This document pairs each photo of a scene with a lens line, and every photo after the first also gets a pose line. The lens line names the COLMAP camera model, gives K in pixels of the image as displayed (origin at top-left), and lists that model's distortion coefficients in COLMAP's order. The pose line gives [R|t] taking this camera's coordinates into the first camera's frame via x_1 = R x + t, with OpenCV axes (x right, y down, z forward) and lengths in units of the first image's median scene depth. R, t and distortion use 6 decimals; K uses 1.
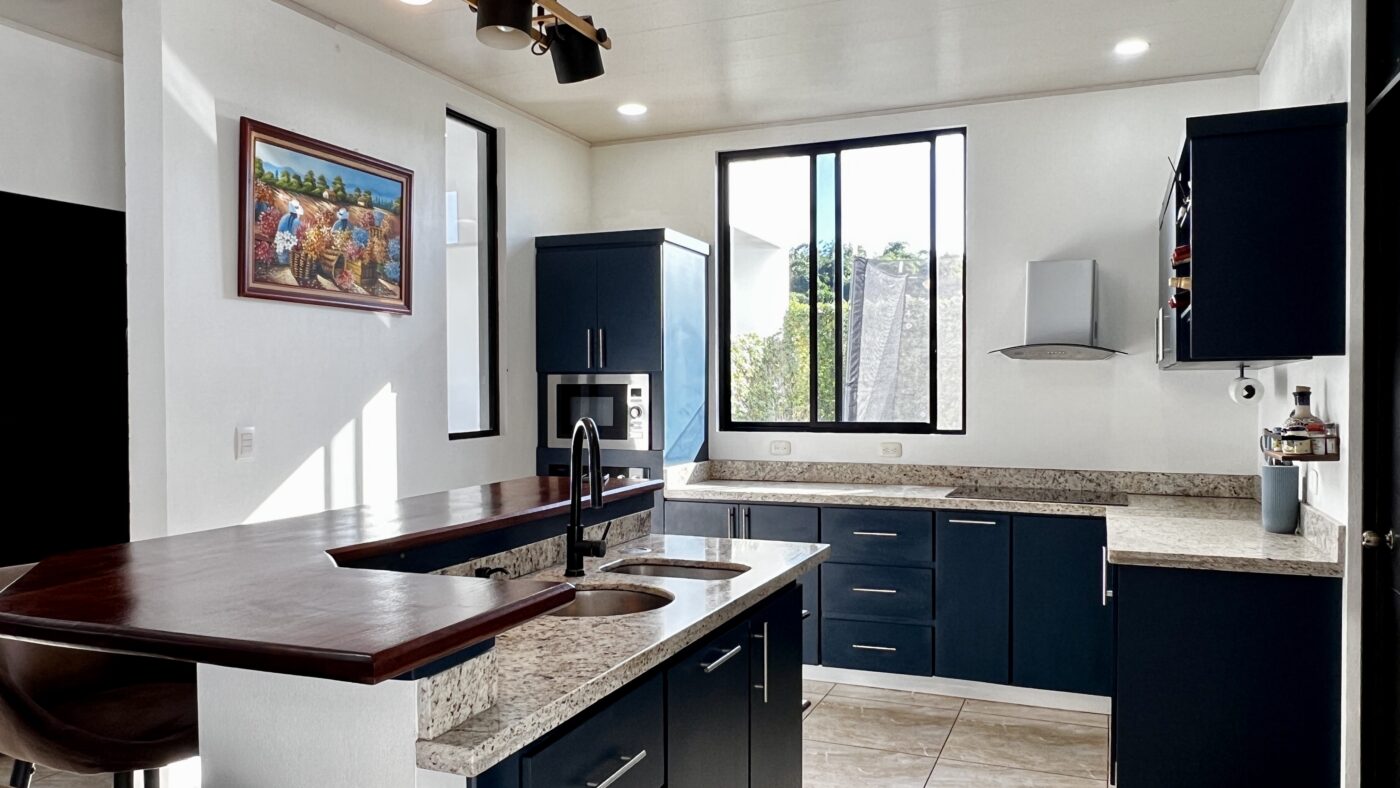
lens RADIAL K [[997.8, 0, 702.9], [0, 997.8, 401.0], [0, 0, 1]] dist [-0.002749, 0.002084]
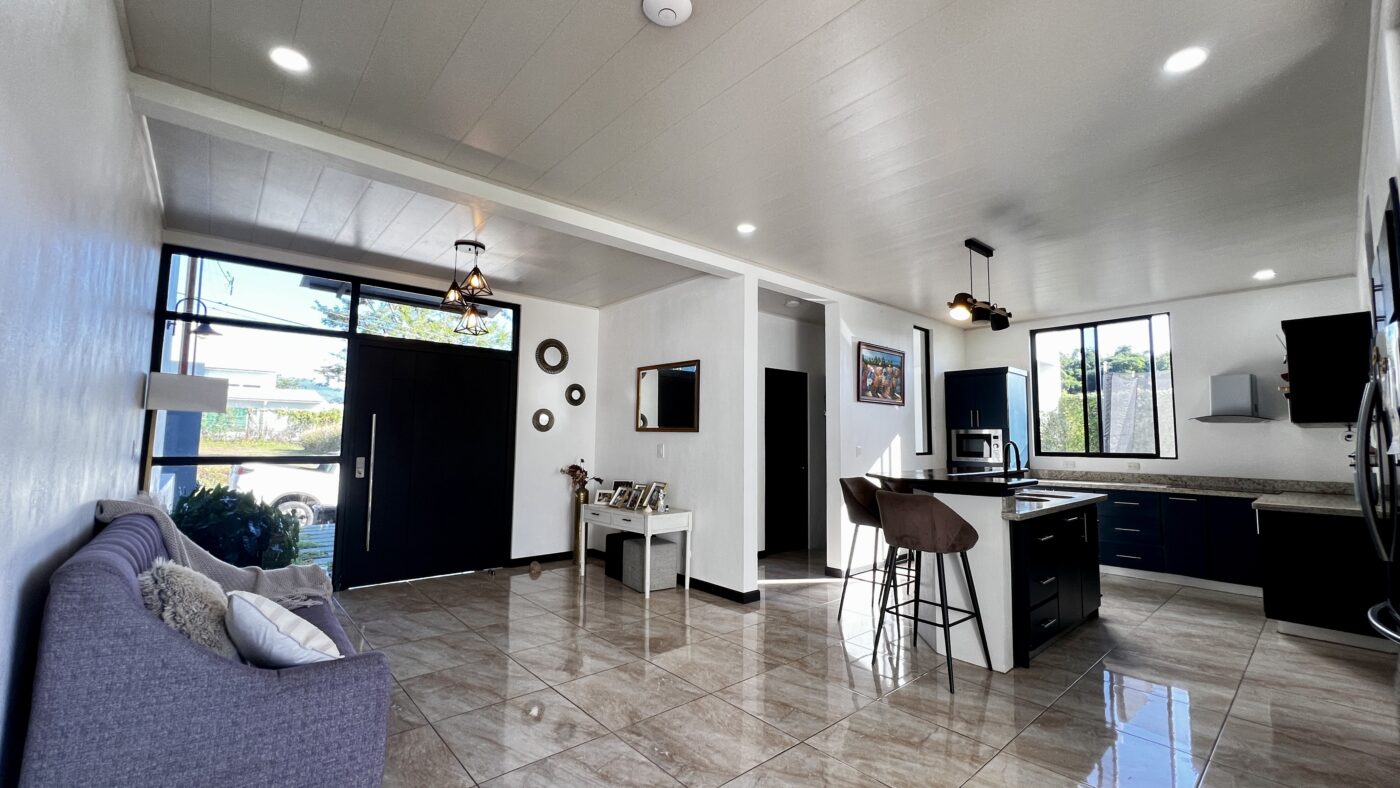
lens RADIAL K [[552.0, 0, 707.9], [0, 552.0, 394.5], [0, 0, 1]] dist [-0.003875, 0.000246]
pose [[0.896195, -0.024621, -0.442976, -0.113842], [-0.017927, 0.995634, -0.091607, 0.025451], [0.443297, 0.090039, 0.891841, -0.523807]]
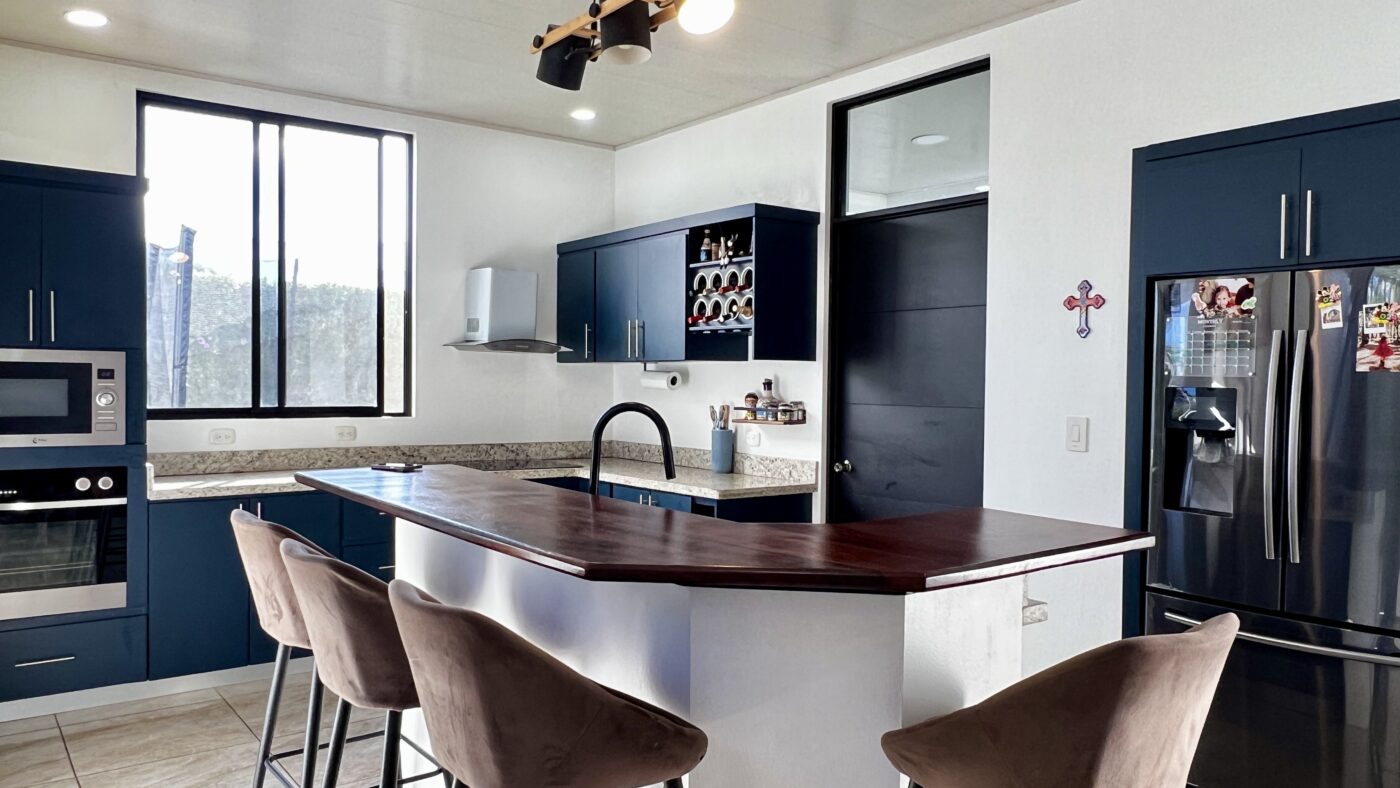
lens RADIAL K [[997.8, 0, 695.0], [0, 997.8, 397.1], [0, 0, 1]] dist [-0.002749, 0.002084]
pose [[0.501052, -0.007524, 0.865385, -0.622939], [-0.005335, 0.999916, 0.011783, -0.002434], [-0.865401, -0.010521, 0.500970, 0.218098]]
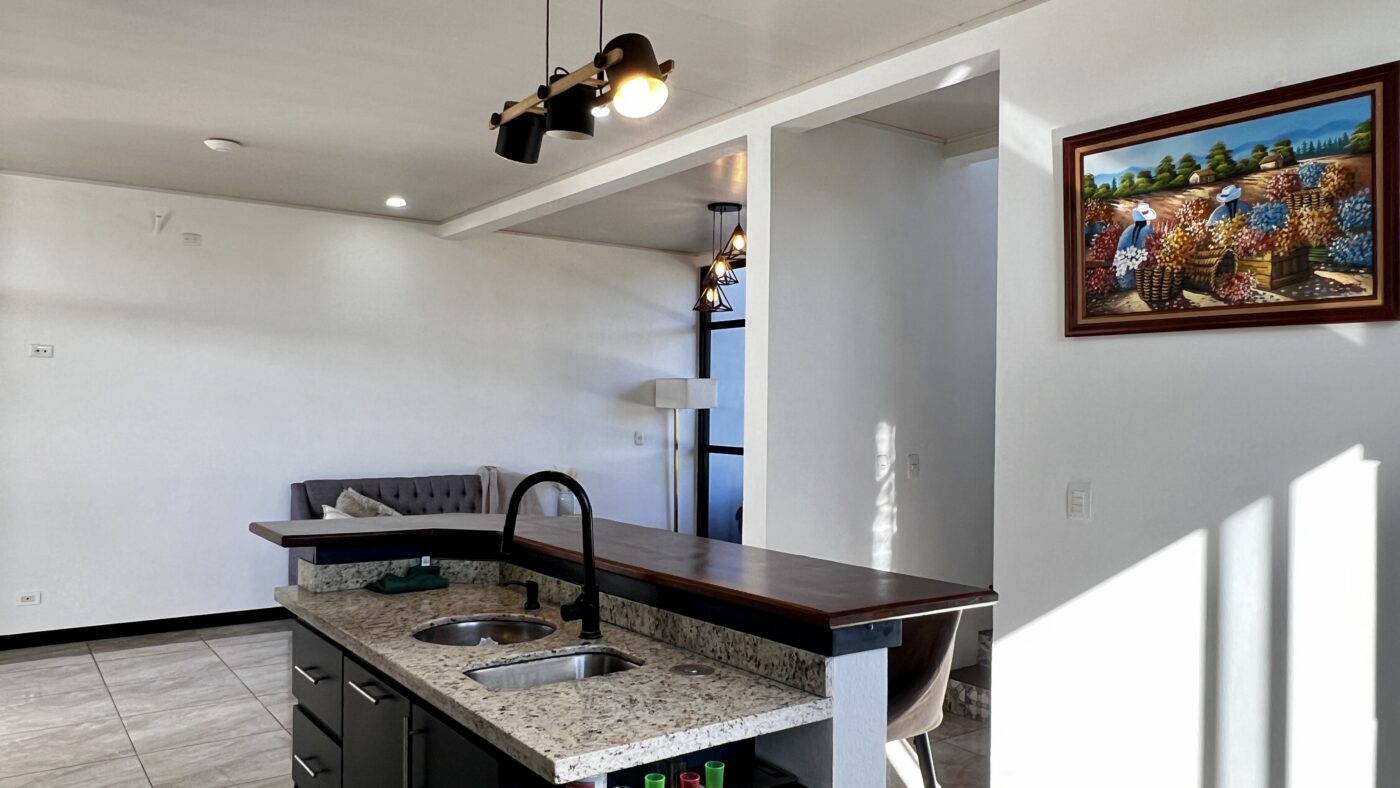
lens RADIAL K [[997.8, 0, 695.2], [0, 997.8, 394.2], [0, 0, 1]] dist [-0.002749, 0.002084]
pose [[-0.530032, -0.015183, -0.847842, 0.383769], [-0.022335, 0.999743, -0.003941, -0.034314], [0.847684, 0.016848, -0.530235, 0.964350]]
